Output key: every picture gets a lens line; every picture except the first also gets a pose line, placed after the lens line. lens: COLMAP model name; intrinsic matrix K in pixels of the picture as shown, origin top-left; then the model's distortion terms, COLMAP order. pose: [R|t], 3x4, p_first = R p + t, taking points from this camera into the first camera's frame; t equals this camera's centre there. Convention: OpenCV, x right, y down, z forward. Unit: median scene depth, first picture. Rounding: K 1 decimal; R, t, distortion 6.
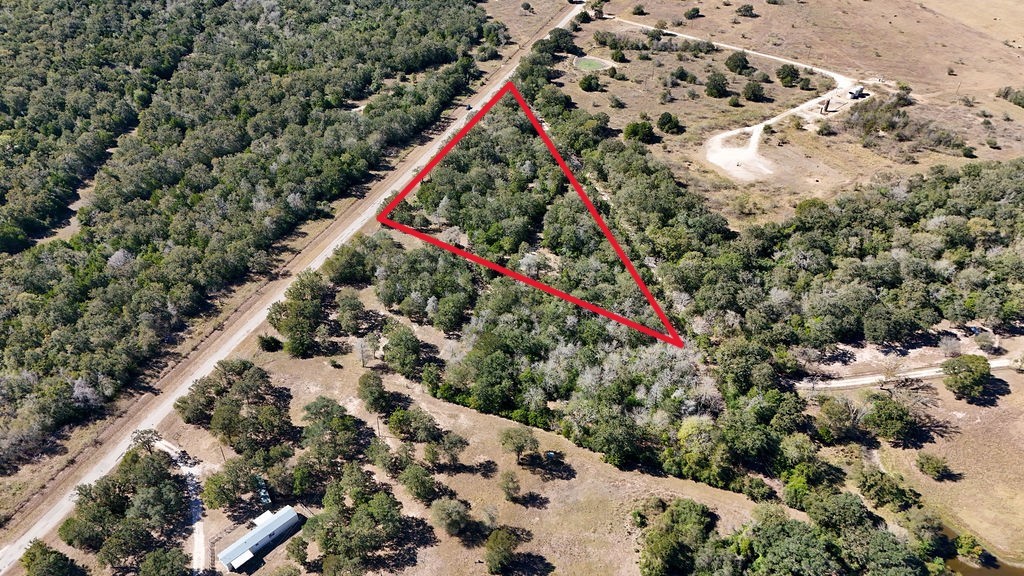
lens RADIAL K [[750.6, 0, 510.9], [0, 750.6, 290.4], [0, 0, 1]] dist [0.055338, -0.052028]
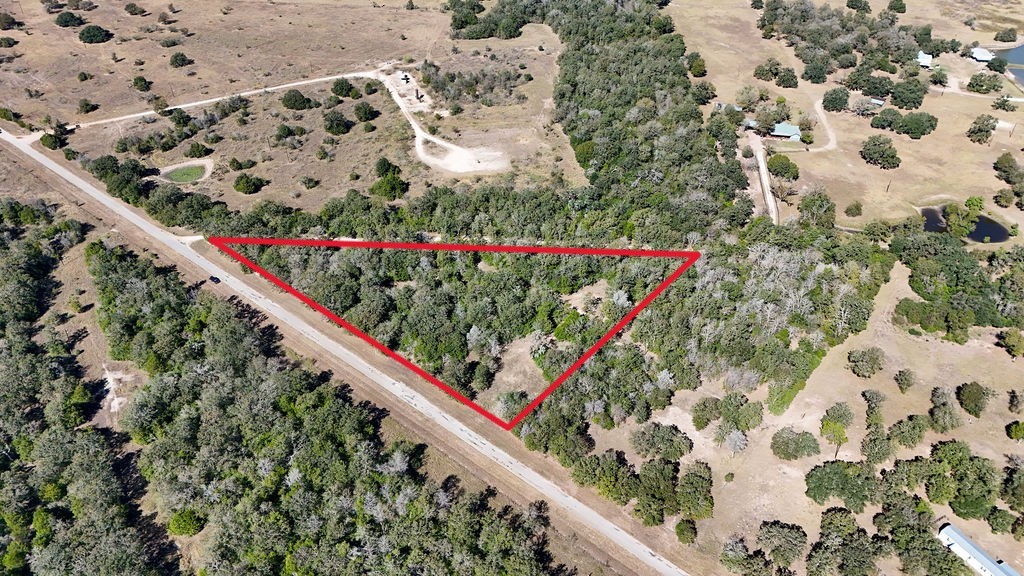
lens RADIAL K [[750.6, 0, 507.8], [0, 750.6, 290.6], [0, 0, 1]] dist [0.055338, -0.052028]
pose [[0.313599, -0.576350, 0.754637, -0.680280], [0.567840, 0.750793, 0.337442, -0.413045], [-0.761061, 0.322692, 0.562723, 0.475518]]
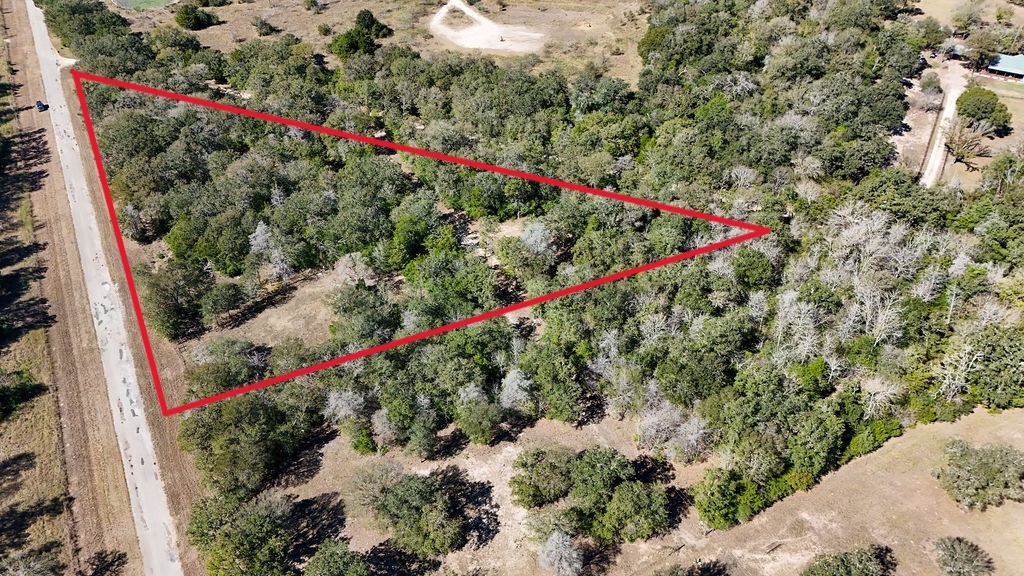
lens RADIAL K [[750.6, 0, 511.9], [0, 750.6, 290.3], [0, 0, 1]] dist [0.055338, -0.052028]
pose [[0.632636, -0.478680, 0.608800, -0.302263], [0.463031, 0.863918, 0.198112, -0.107340], [-0.620785, 0.156560, 0.768189, 0.514846]]
